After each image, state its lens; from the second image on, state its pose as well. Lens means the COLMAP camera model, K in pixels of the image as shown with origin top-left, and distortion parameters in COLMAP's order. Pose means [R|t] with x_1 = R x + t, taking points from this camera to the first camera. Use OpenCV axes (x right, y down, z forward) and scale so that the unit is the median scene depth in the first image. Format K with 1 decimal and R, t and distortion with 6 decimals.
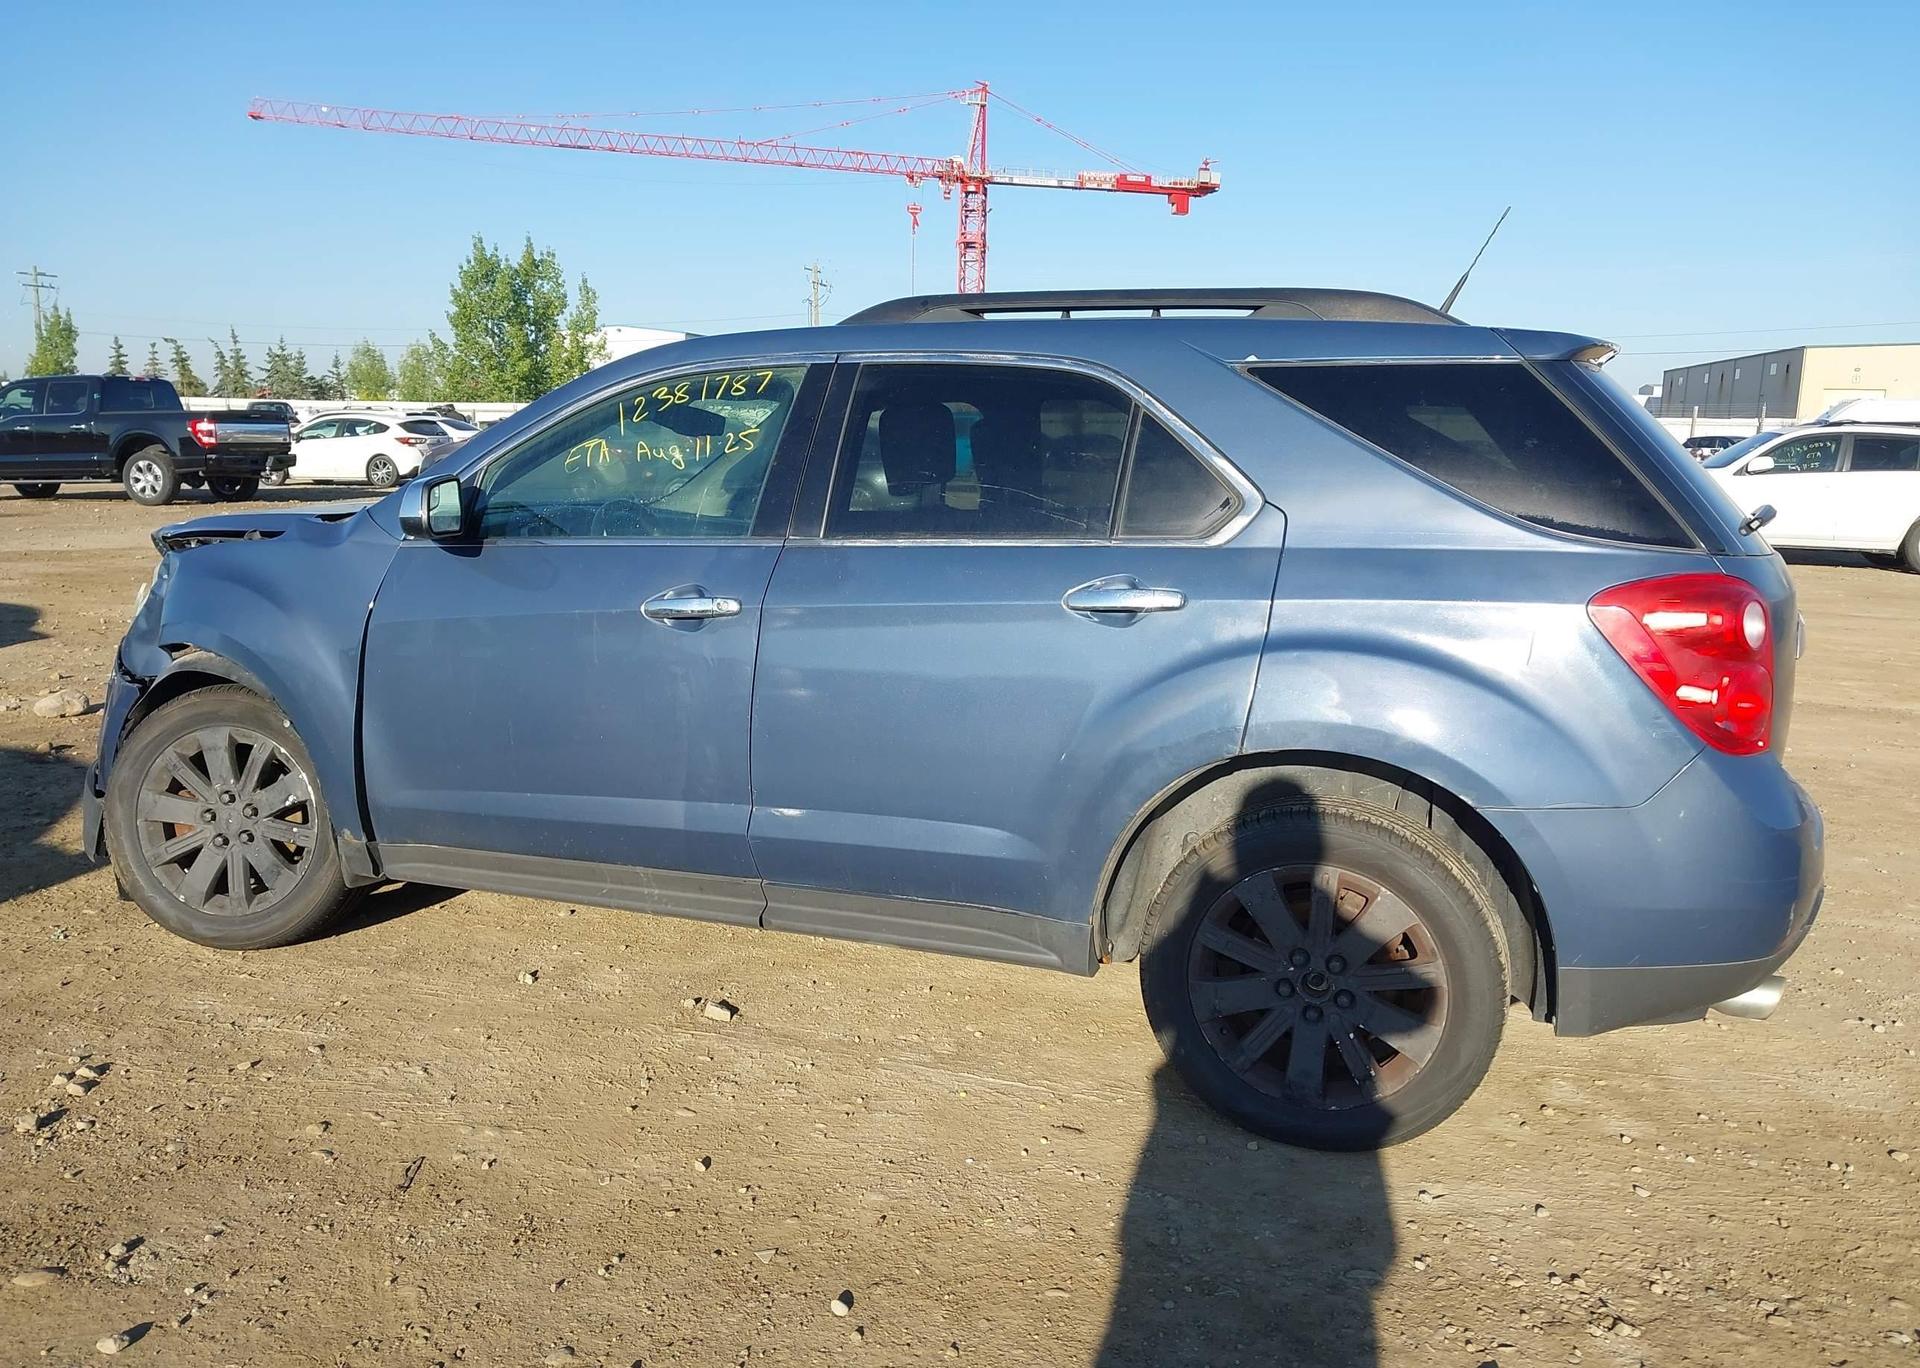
lens RADIAL K [[1507.6, 0, 963.4], [0, 1507.6, 729.9], [0, 0, 1]] dist [0.032487, -0.046023]
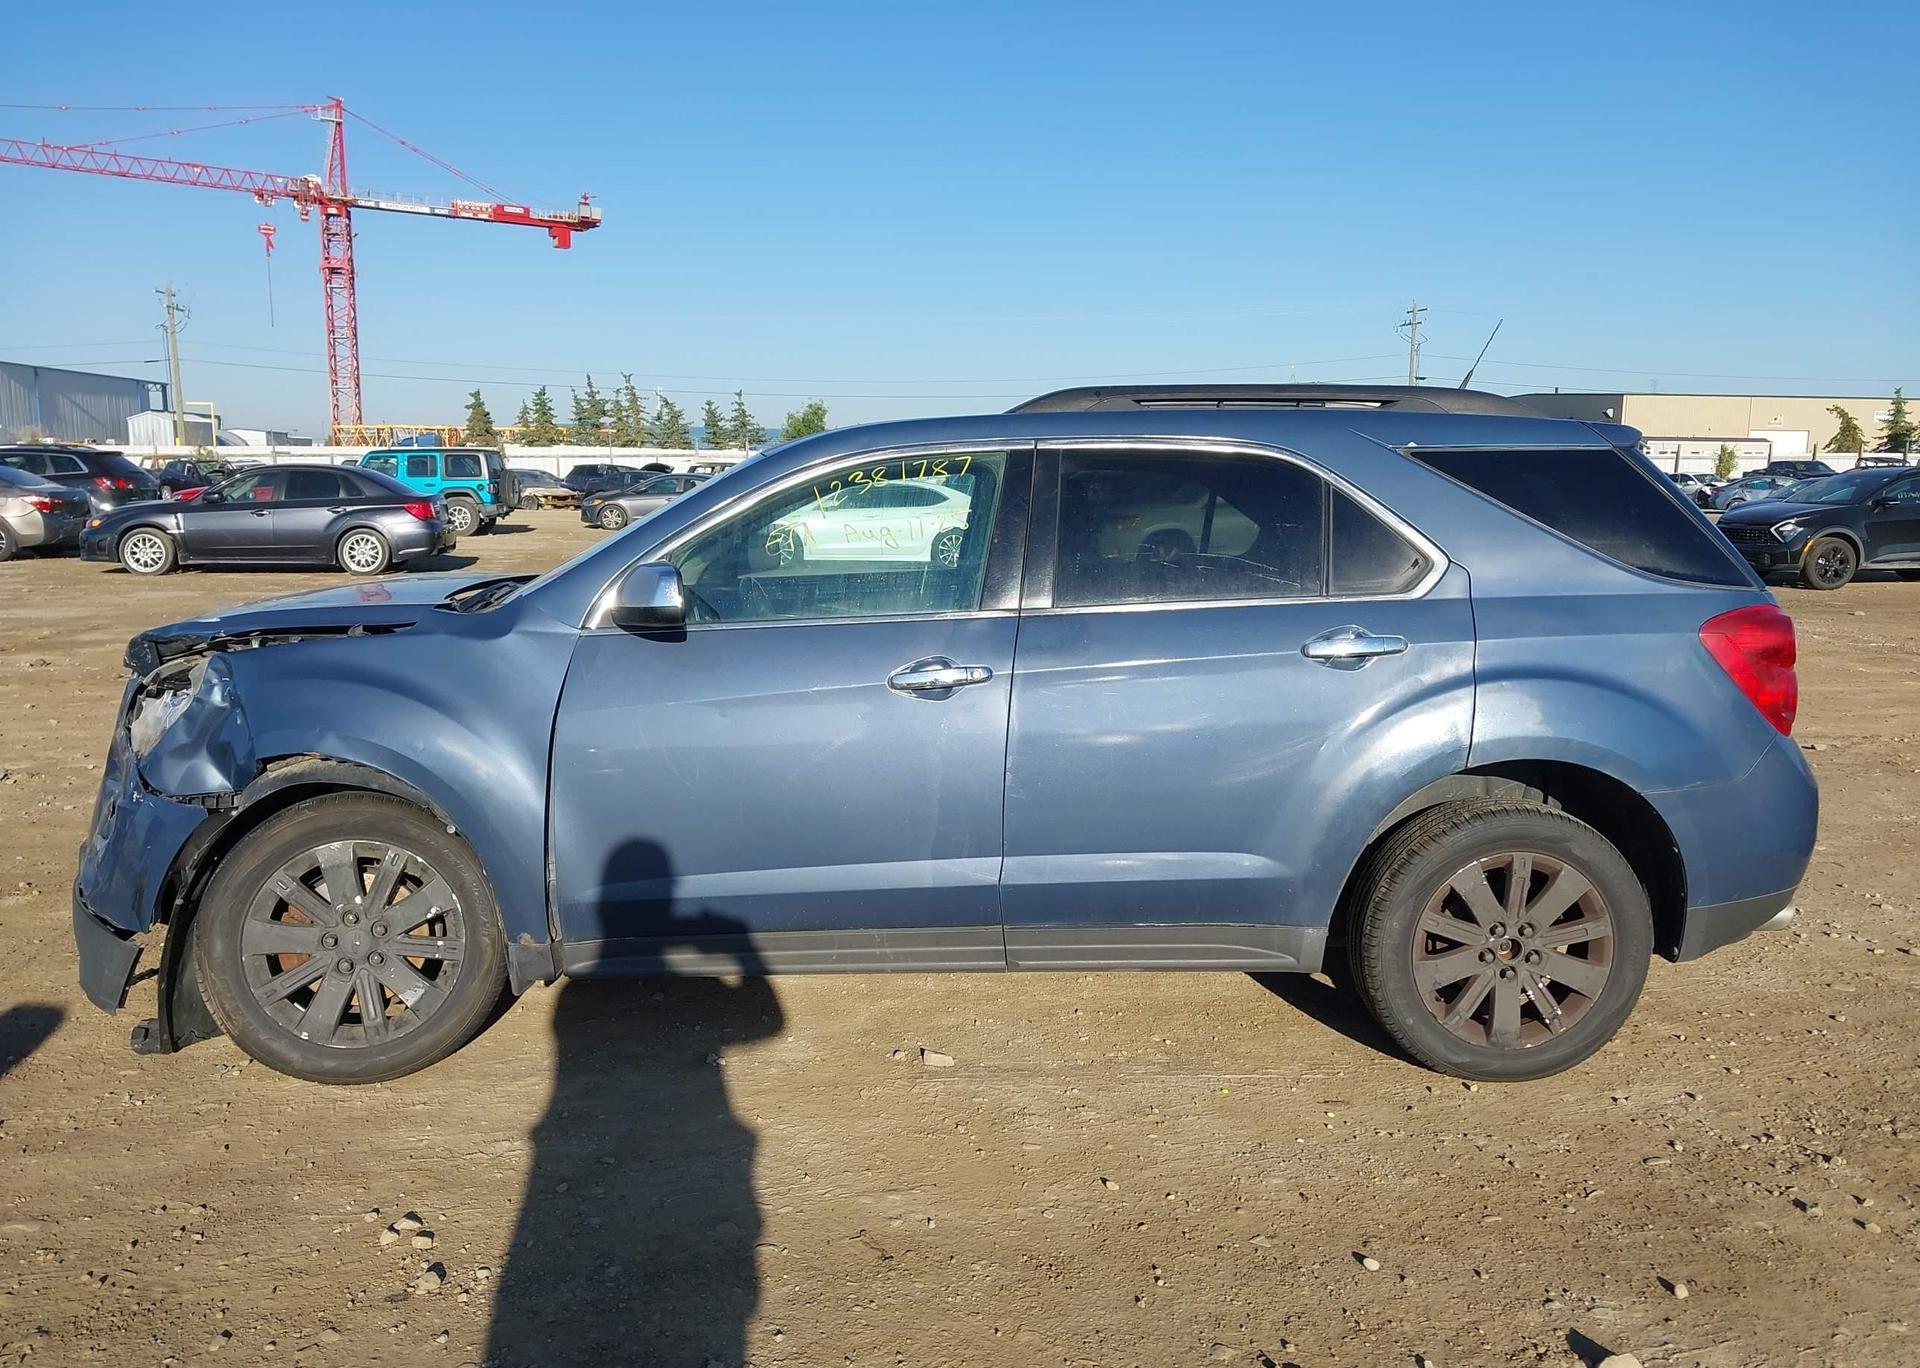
lens RADIAL K [[1507.6, 0, 963.4], [0, 1507.6, 729.9], [0, 0, 1]] dist [0.032487, -0.046023]
pose [[0.922653, -0.077334, 0.377798, -0.485092], [0.085632, 0.996313, -0.005188, -0.032069], [-0.376004, 0.037138, 0.925874, 0.013143]]
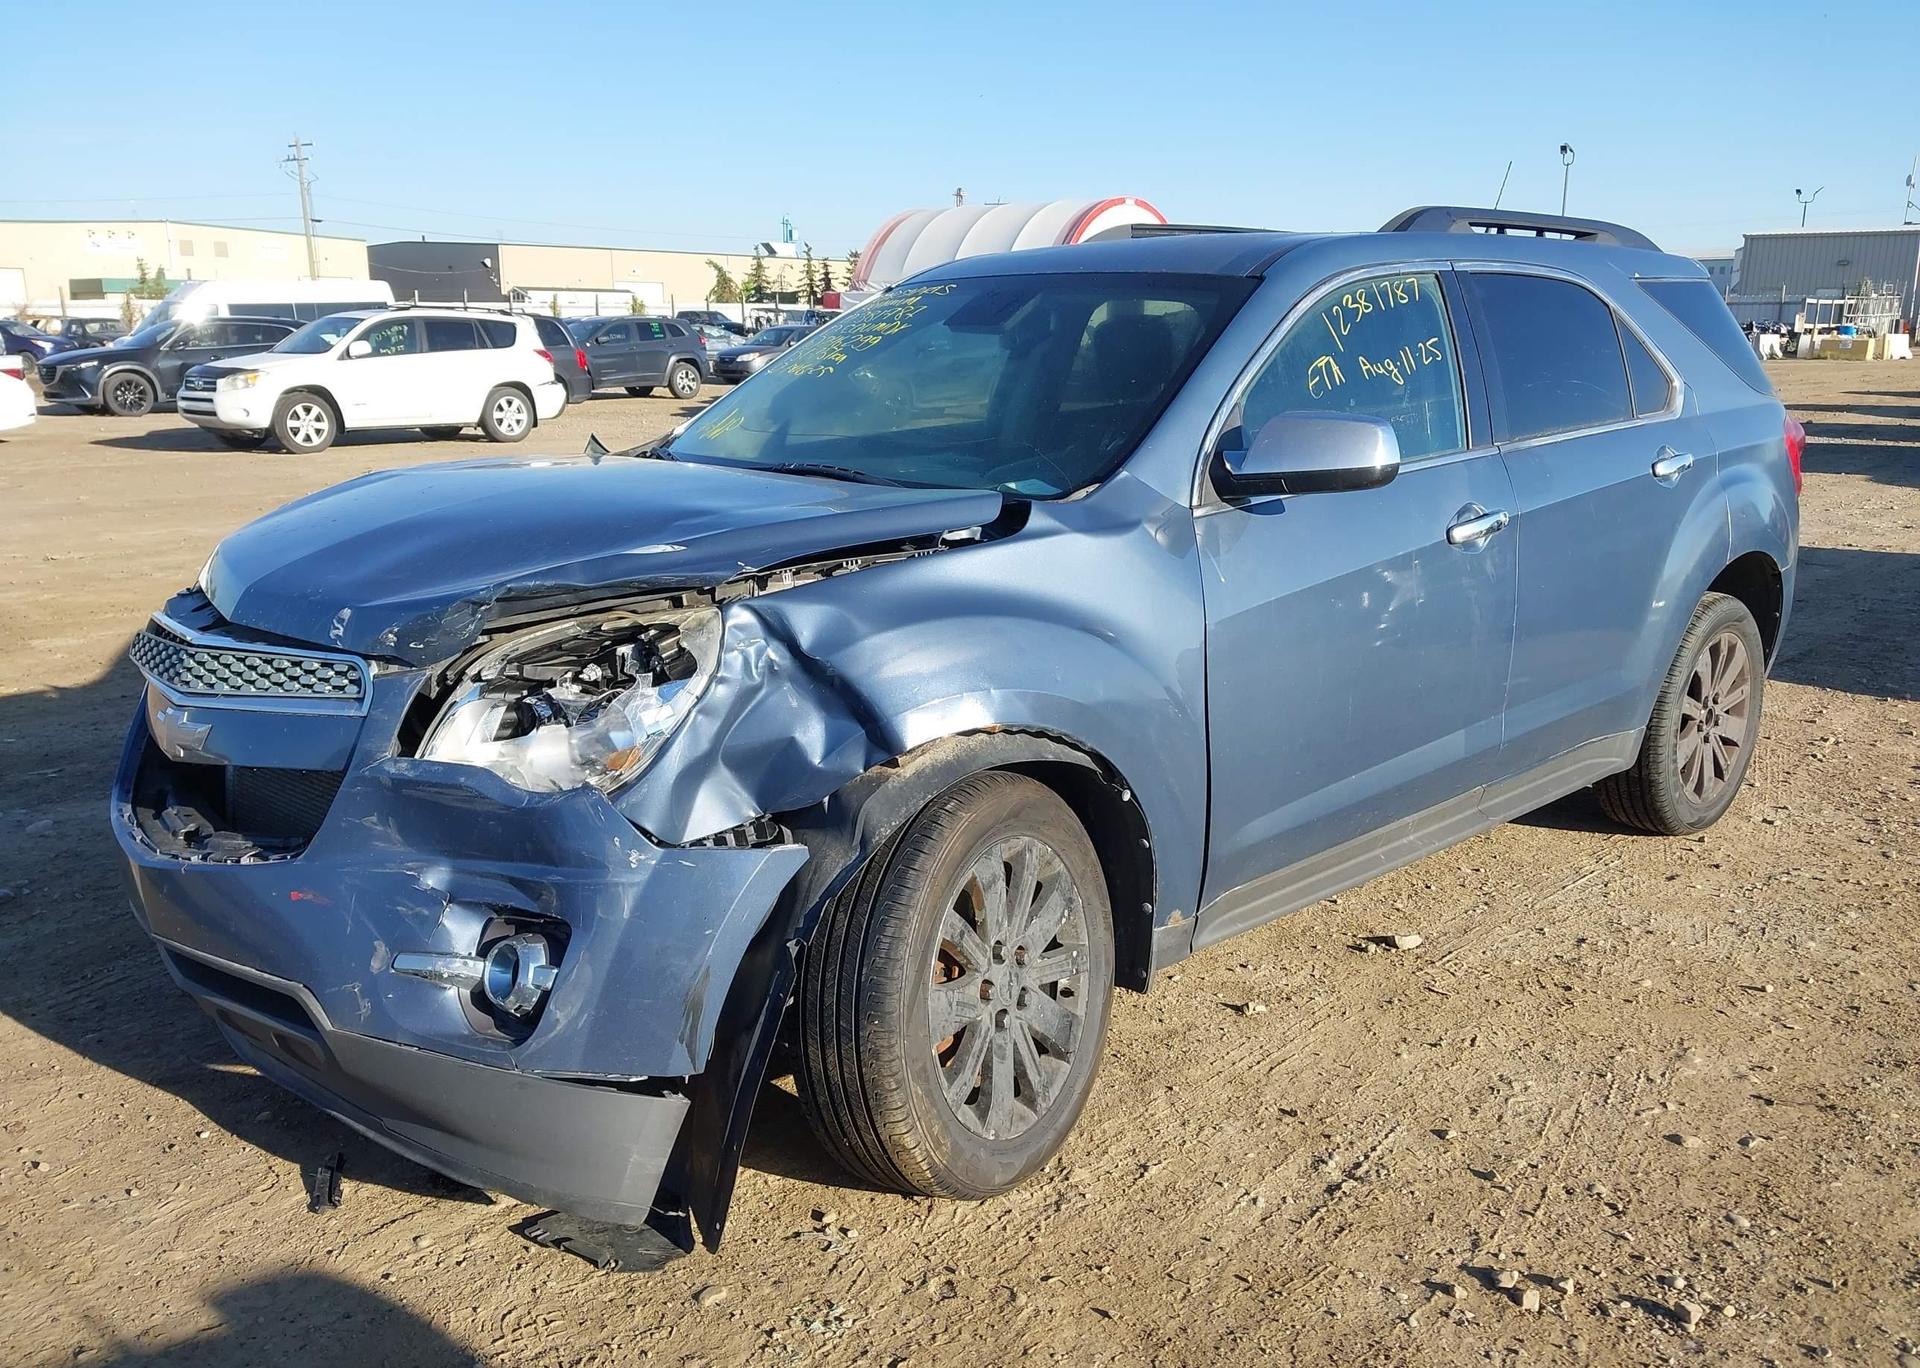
lens RADIAL K [[1507.6, 0, 963.4], [0, 1507.6, 729.9], [0, 0, 1]] dist [0.032487, -0.046023]
pose [[0.452663, -0.248913, 0.856235, -1.020587], [0.183795, 0.965673, 0.183562, -0.166234], [-0.872534, 0.074280, 0.482873, 0.705177]]
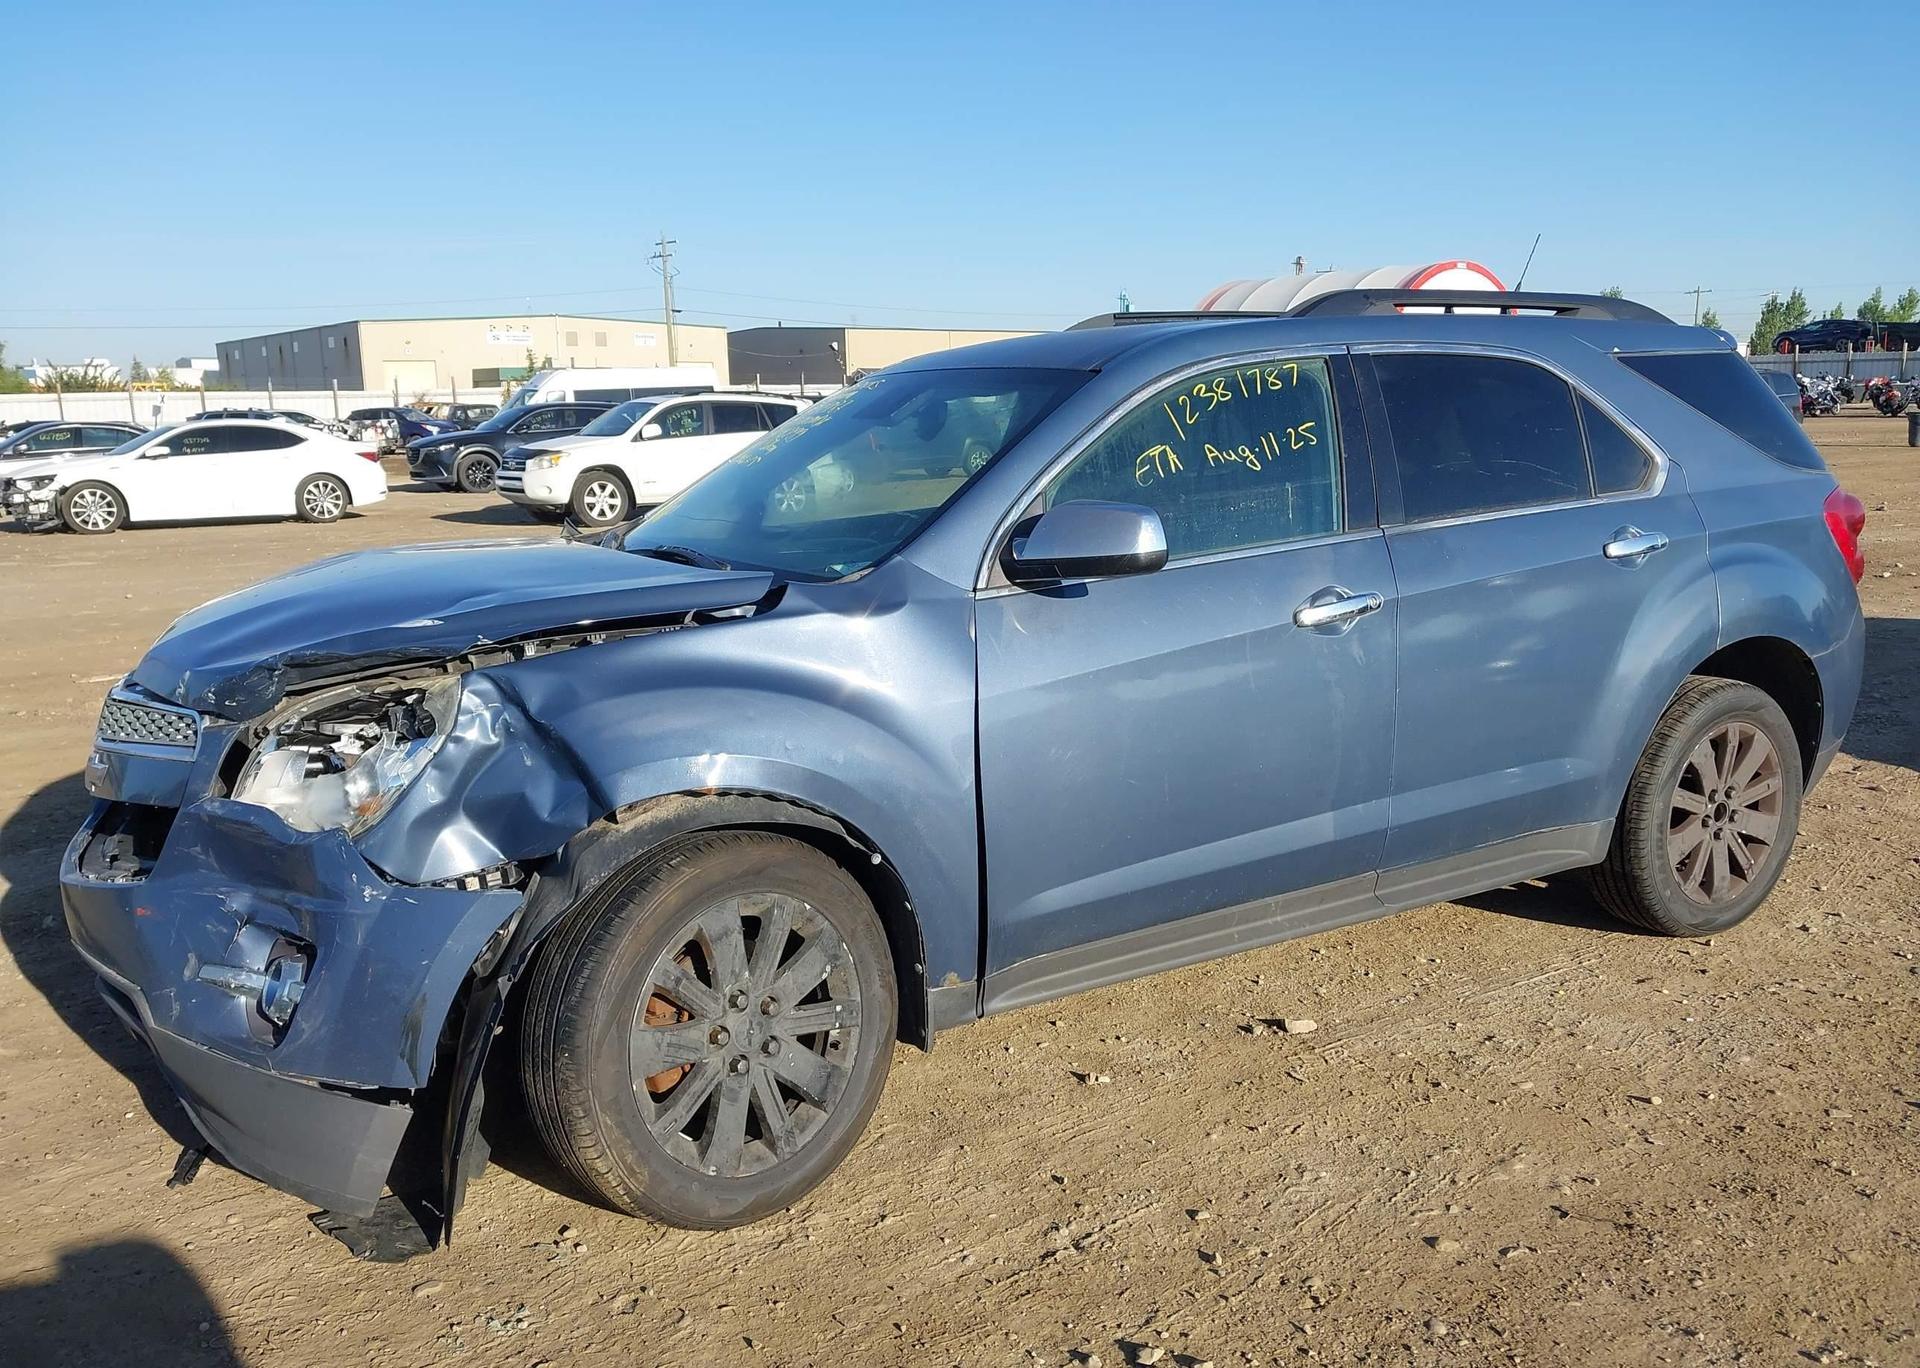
lens RADIAL K [[1507.6, 0, 963.4], [0, 1507.6, 729.9], [0, 0, 1]] dist [0.032487, -0.046023]
pose [[0.631775, -0.195694, 0.750043, -0.917794], [0.182934, 0.977917, 0.101061, -0.126542], [-0.753257, 0.073361, 0.653623, 0.472101]]
